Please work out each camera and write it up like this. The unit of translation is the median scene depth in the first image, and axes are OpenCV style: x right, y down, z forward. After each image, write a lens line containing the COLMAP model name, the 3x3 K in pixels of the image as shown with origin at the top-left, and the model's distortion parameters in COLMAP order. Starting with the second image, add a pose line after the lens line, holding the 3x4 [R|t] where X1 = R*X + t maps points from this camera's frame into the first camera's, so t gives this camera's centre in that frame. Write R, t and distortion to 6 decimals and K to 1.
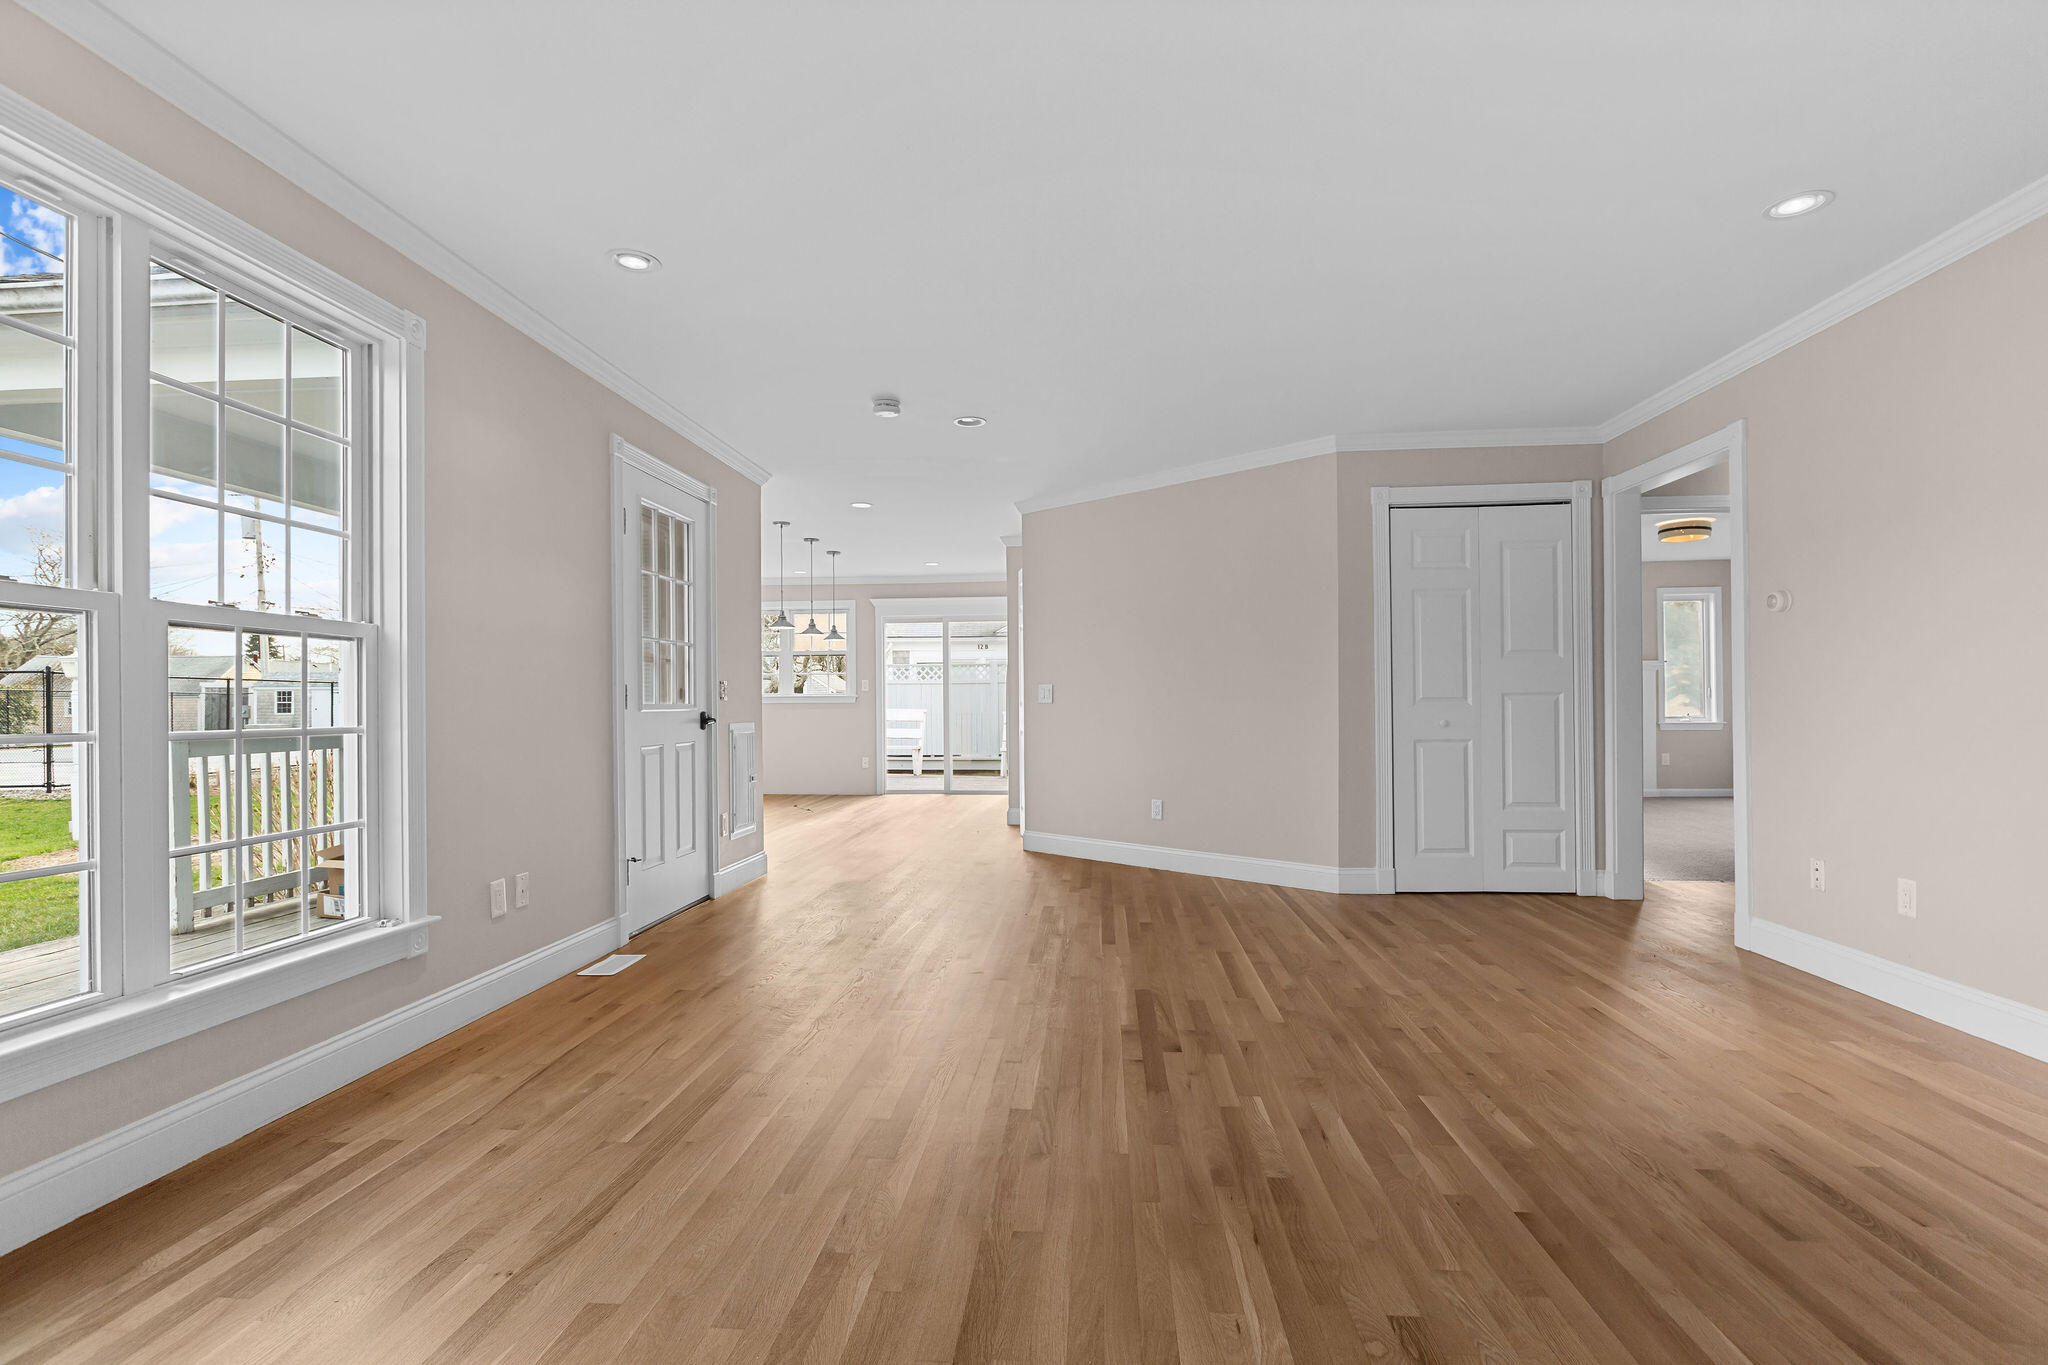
lens RADIAL K [[959.9, 0, 1010.9], [0, 959.9, 700.1], [0, 0, 1]] dist [0.000188, 0.000379]
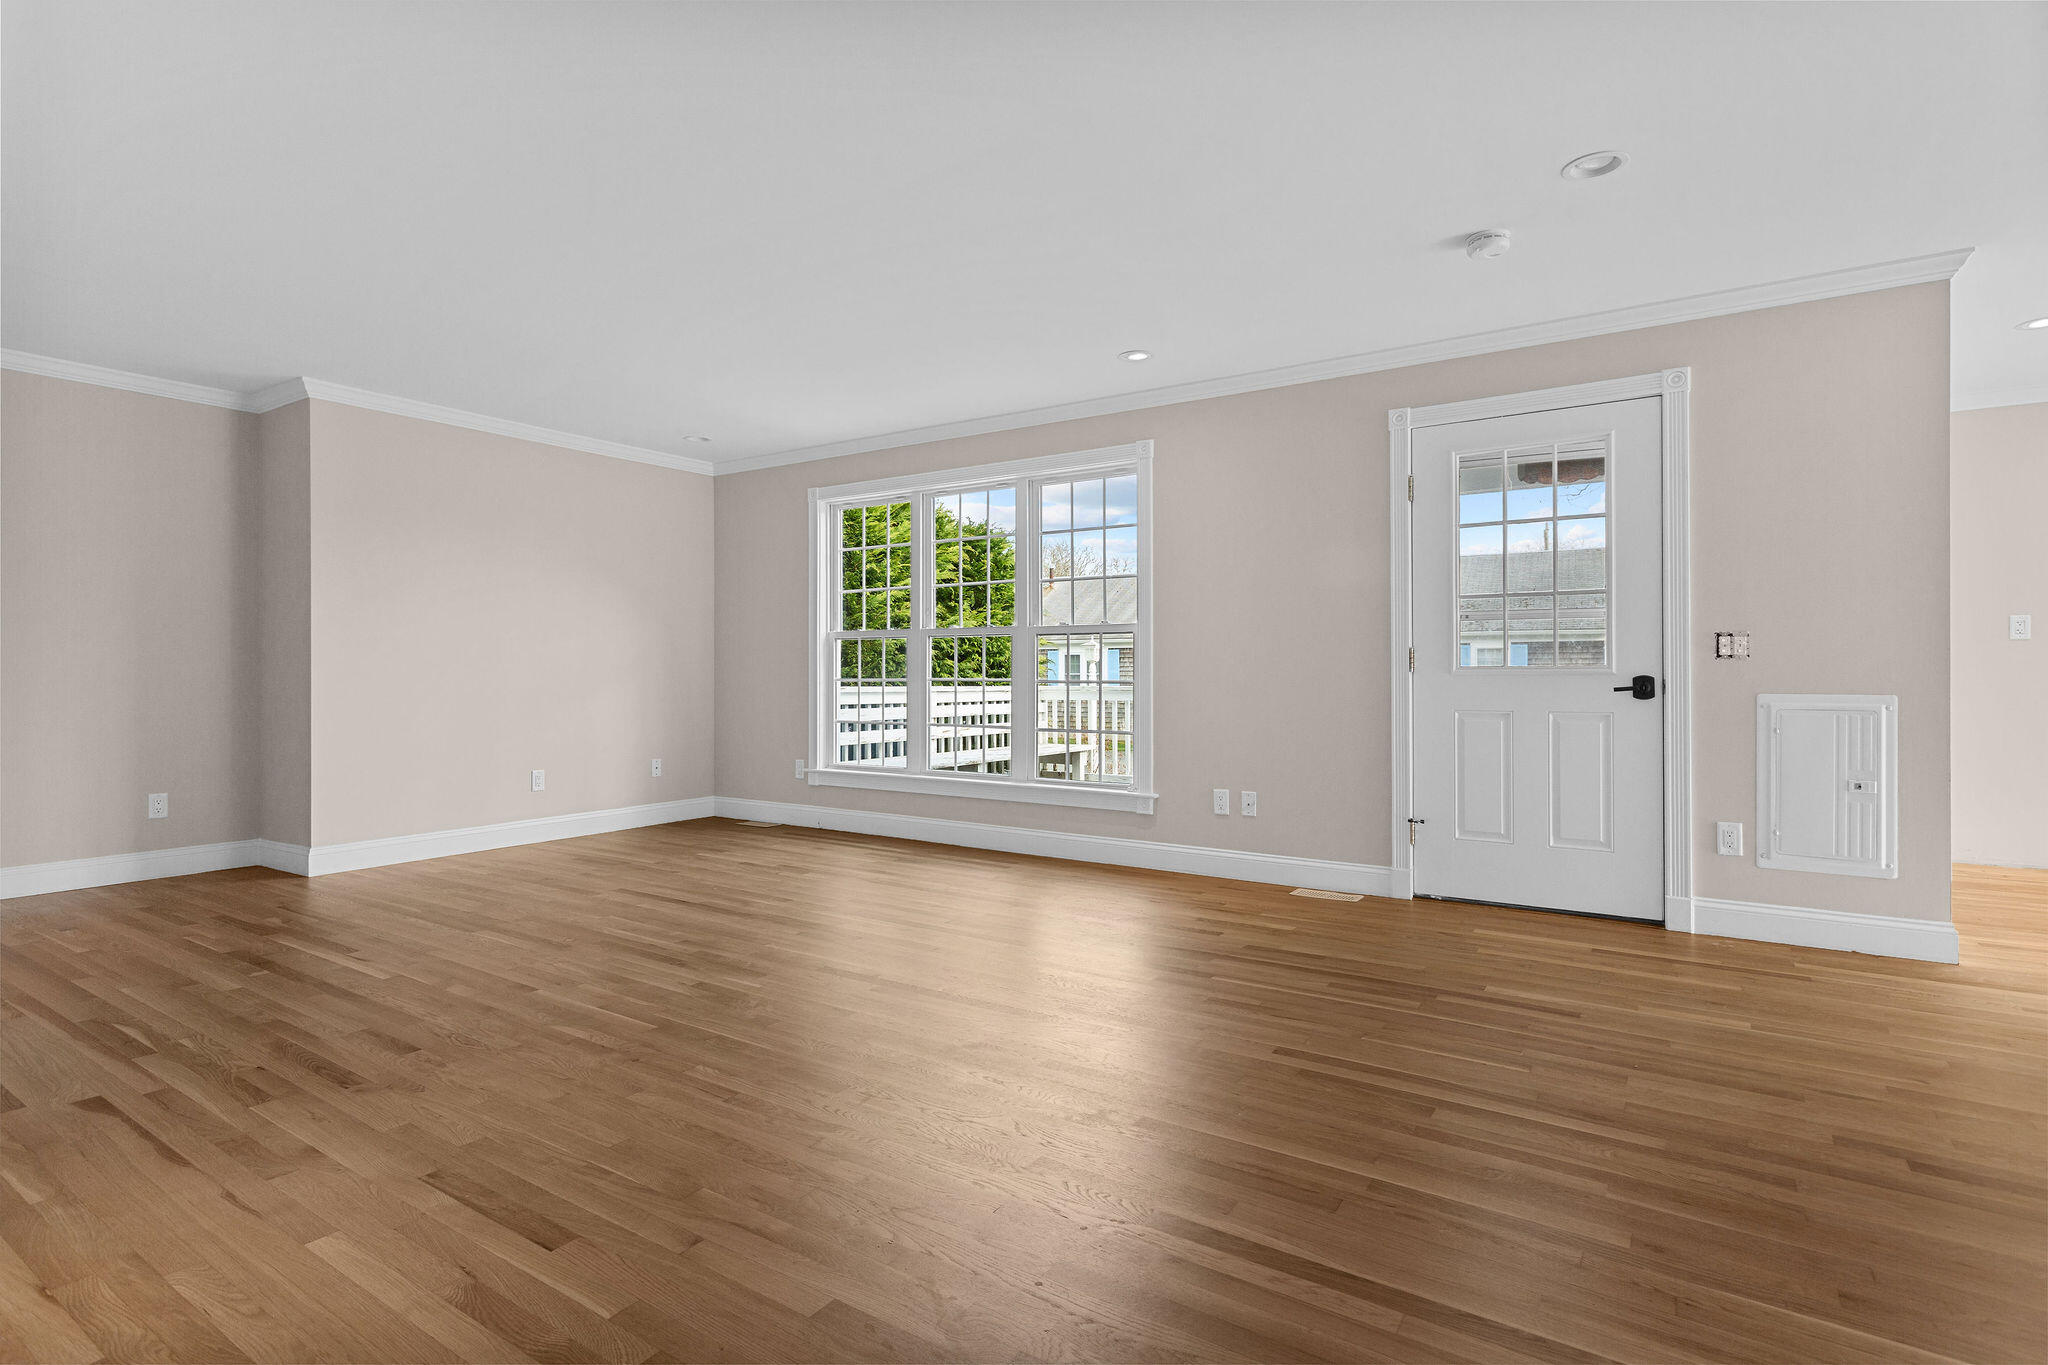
lens RADIAL K [[1024.1, 0, 1025.2], [0, 1024.1, 672.5], [0, 0, 1]] dist [0.004193, -0.000124]
pose [[-0.463661, 0.007133, -0.885984, 1.096761], [0.007083, 0.999965, 0.004344, 0.004424], [0.885985, -0.004262, -0.463695, 1.663561]]
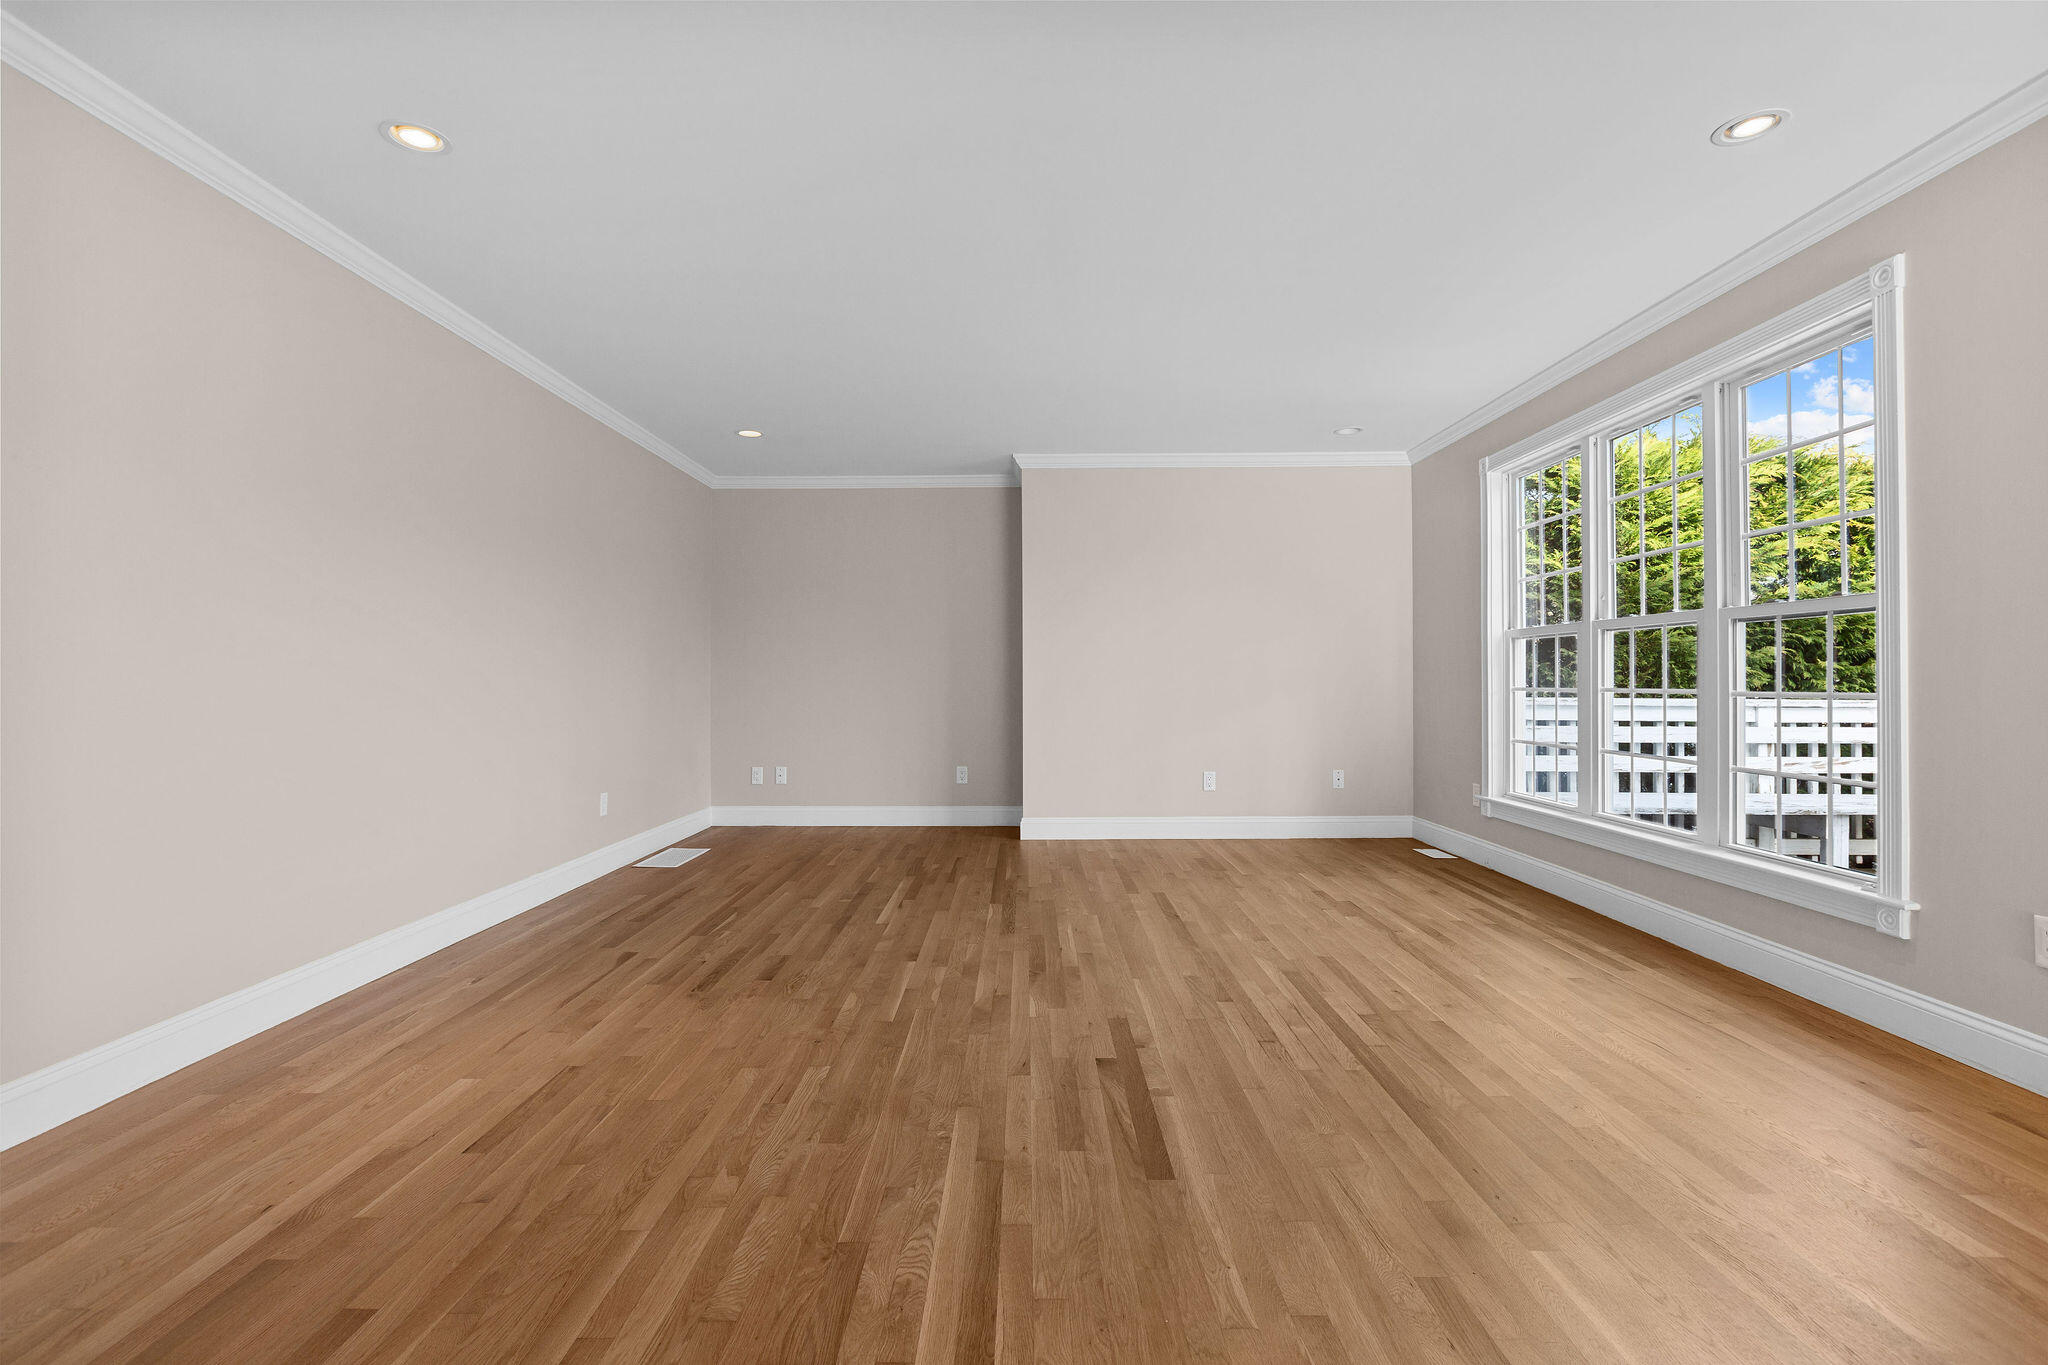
lens RADIAL K [[959.9, 0, 1018.4], [0, 959.9, 681.5], [0, 0, 1]] dist [0.000188, 0.000379]
pose [[-0.996230, 0.009440, -0.086238, 0.321238], [0.009738, 0.999948, -0.003036, 0.009879], [0.086205, -0.003865, -0.996270, 1.872323]]
